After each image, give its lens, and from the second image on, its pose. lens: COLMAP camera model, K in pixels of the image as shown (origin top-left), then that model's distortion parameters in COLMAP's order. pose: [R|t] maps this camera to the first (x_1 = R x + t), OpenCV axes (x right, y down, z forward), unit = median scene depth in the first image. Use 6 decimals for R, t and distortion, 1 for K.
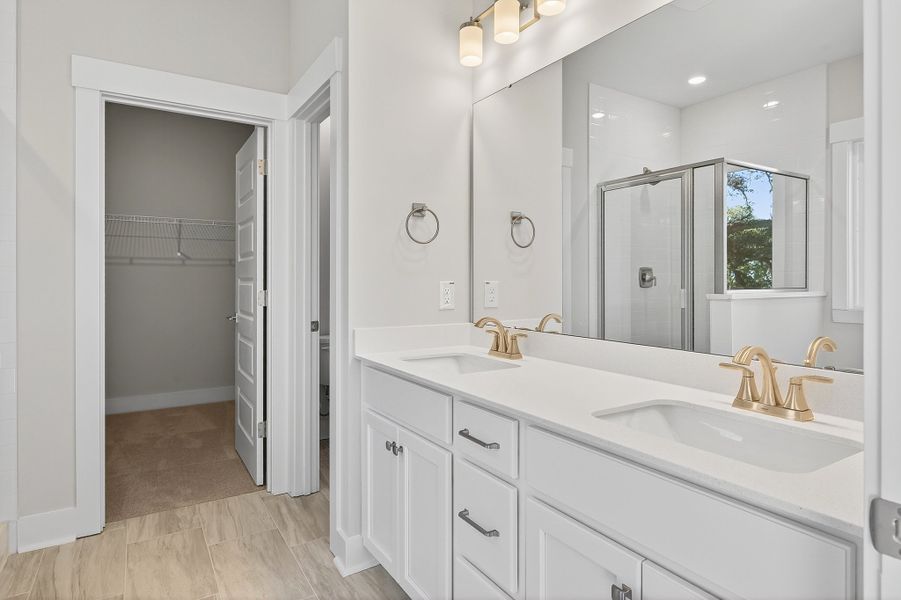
lens RADIAL K [[496.3, 0, 449.4], [0, 496.3, 278.2], [0, 0, 1]] dist [-0.004487, -0.001546]
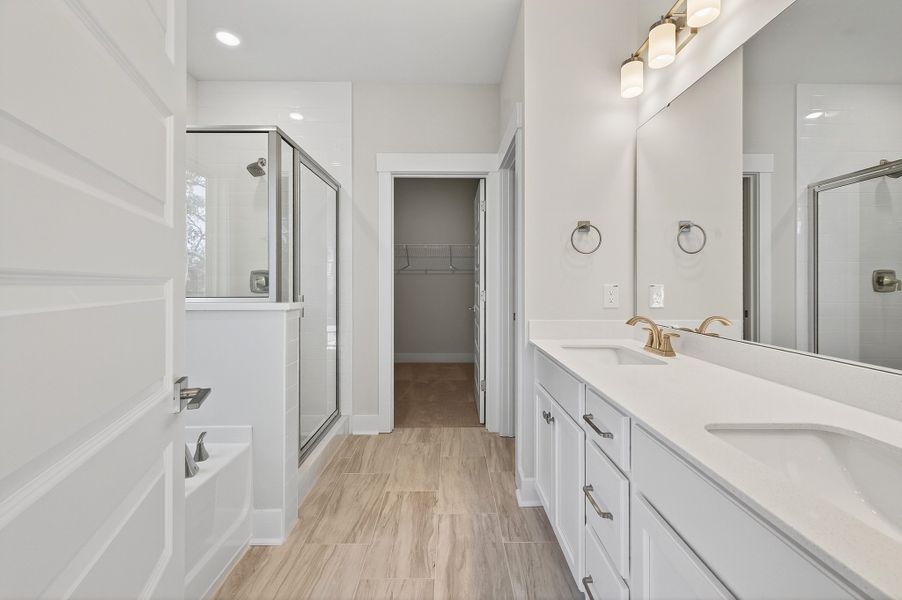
lens RADIAL K [[348.9, 0, 465.4], [0, 348.9, 282.0], [0, 0, 1]] dist [0.002354, 0.000085]
pose [[0.857319, -0.001342, -0.514784, 0.126977], [0.000905, 0.999999, -0.001100, 0.001249], [0.514785, 0.000477, 0.857319, 0.106500]]
